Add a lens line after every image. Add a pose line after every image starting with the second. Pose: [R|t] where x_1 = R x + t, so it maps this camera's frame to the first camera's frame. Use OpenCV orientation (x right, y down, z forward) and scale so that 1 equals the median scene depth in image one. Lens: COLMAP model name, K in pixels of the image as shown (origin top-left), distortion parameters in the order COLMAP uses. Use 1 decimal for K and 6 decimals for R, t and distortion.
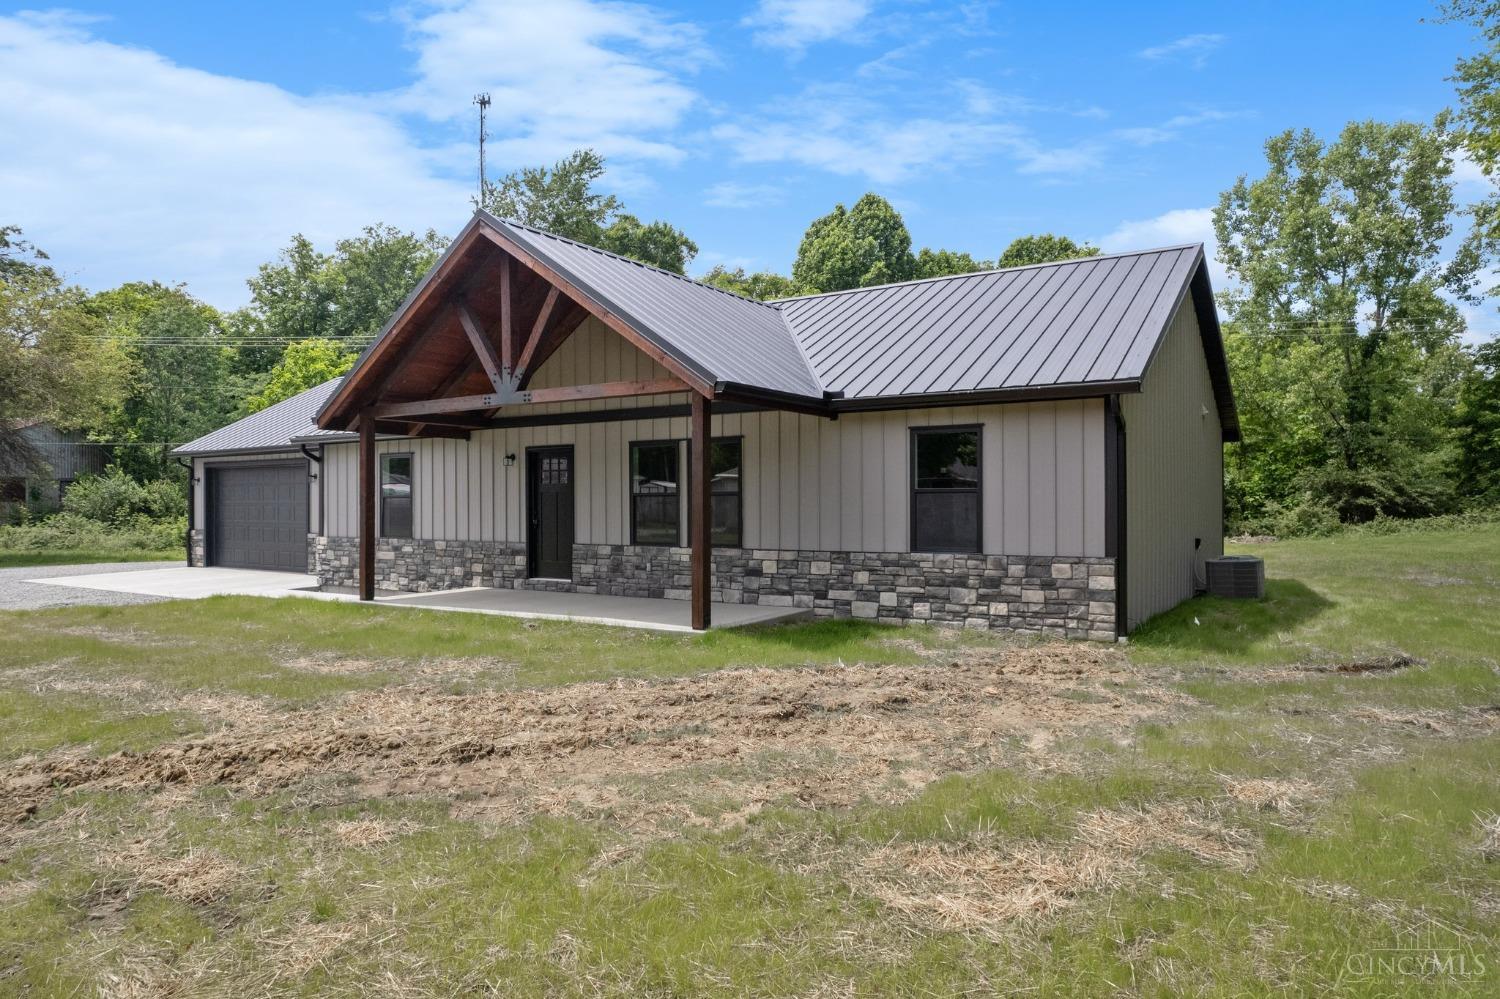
lens RADIAL K [[961.2, 0, 753.0], [0, 961.2, 504.9], [0, 0, 1]] dist [-0.040701, -0.000398]
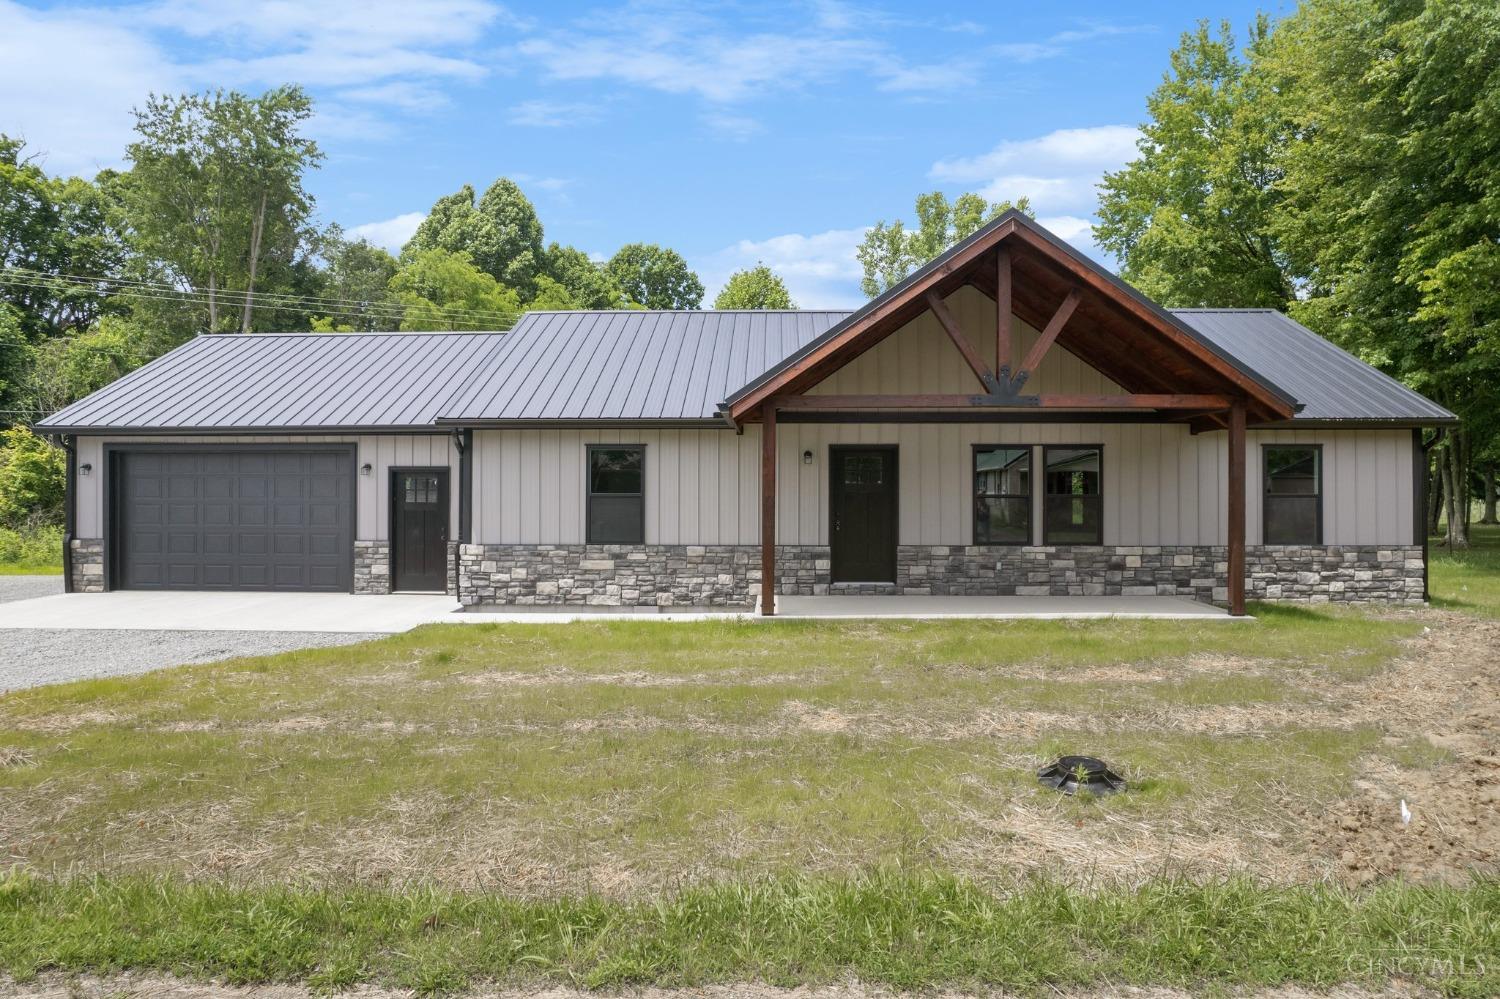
lens RADIAL K [[946.9, 0, 746.5], [0, 946.9, 496.9], [0, 0, 1]] dist [-0.043944, 0.018696]
pose [[0.855301, 0.001600, 0.518129, -0.851798], [-0.002226, 0.999997, 0.000587, -0.009906], [-0.518126, -0.001656, 0.855302, 0.258869]]
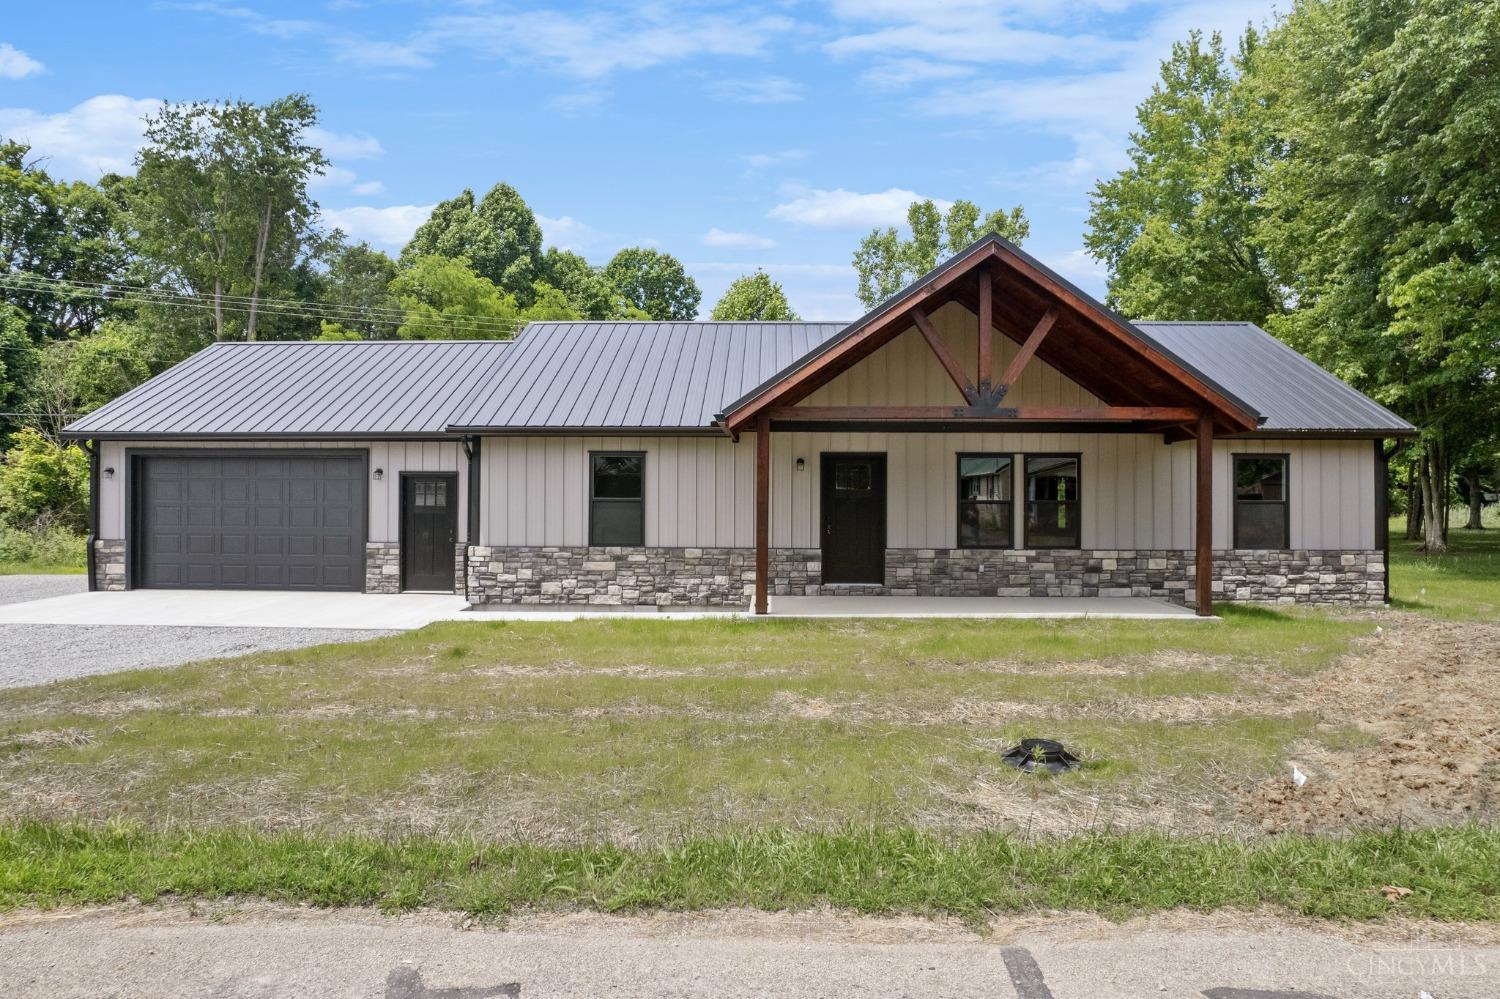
lens RADIAL K [[946.9, 0, 745.4], [0, 946.9, 496.7], [0, 0, 1]] dist [-0.038066, 0.001366]
pose [[0.853726, 0.005998, 0.520688, -0.877542], [-0.005645, 0.999982, -0.002263, -0.012704], [-0.520692, -0.001007, 0.853744, 0.214860]]
